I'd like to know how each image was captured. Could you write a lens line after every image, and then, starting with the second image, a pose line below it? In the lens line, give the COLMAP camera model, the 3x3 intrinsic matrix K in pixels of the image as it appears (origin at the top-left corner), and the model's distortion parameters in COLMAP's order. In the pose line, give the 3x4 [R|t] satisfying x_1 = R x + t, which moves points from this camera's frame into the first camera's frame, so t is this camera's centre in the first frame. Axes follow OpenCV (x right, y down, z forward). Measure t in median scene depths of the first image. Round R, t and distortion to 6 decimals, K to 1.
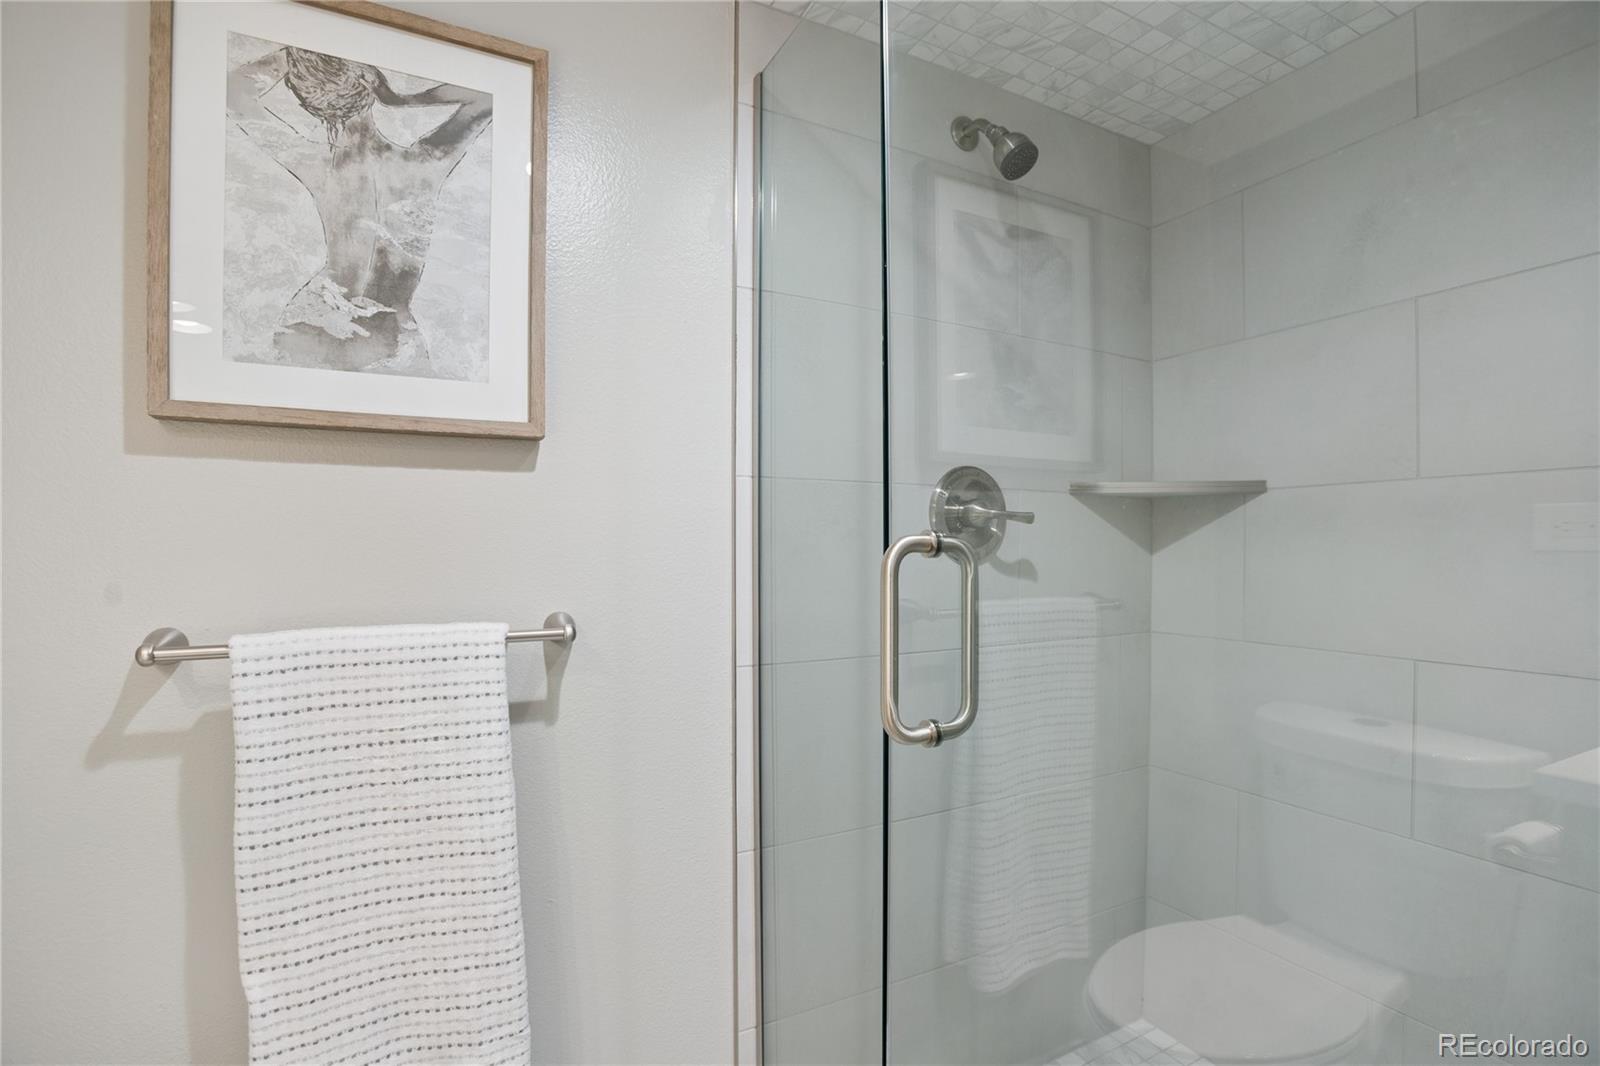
lens RADIAL K [[758.5, 0, 801.0], [0, 758.5, 544.9], [0, 0, 1]] dist [-0.070604, 0.025504]
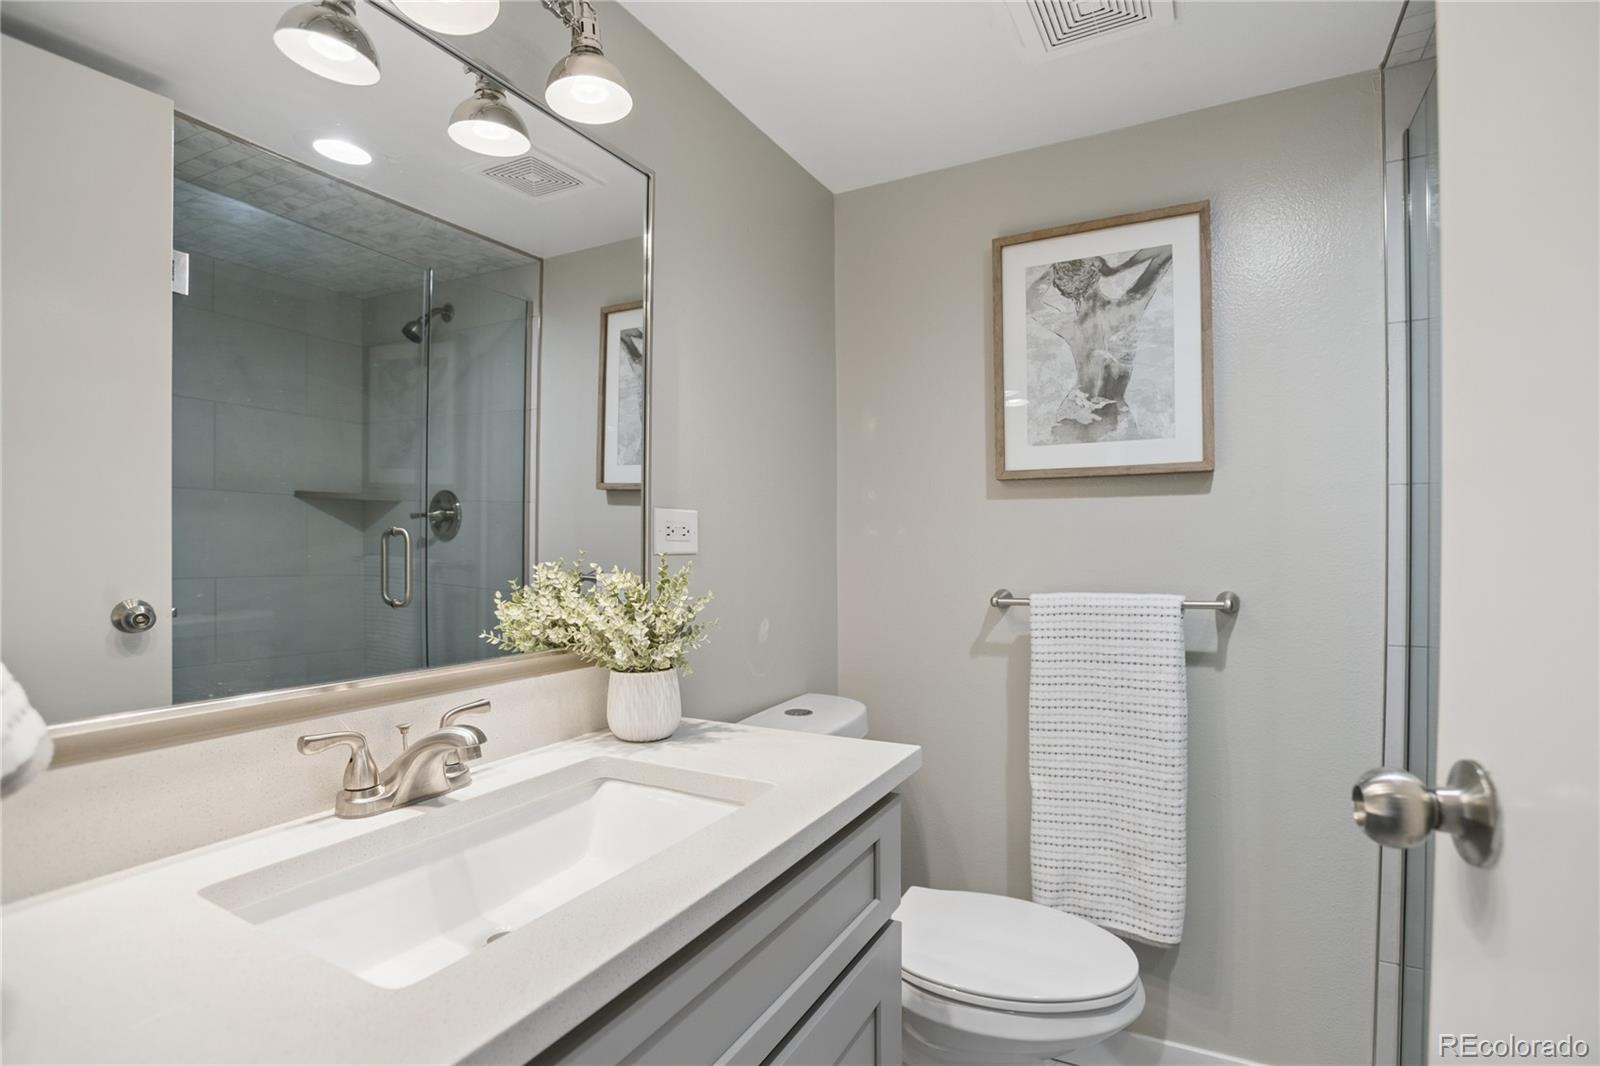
lens RADIAL K [[758.5, 0, 801.0], [0, 758.5, 544.9], [0, 0, 1]] dist [-0.070604, 0.025504]
pose [[0.531247, -0.014157, -0.847099, 0.501218], [-0.008067, 0.999731, -0.021766, 0.042822], [0.847179, 0.018397, 0.530989, -0.481653]]
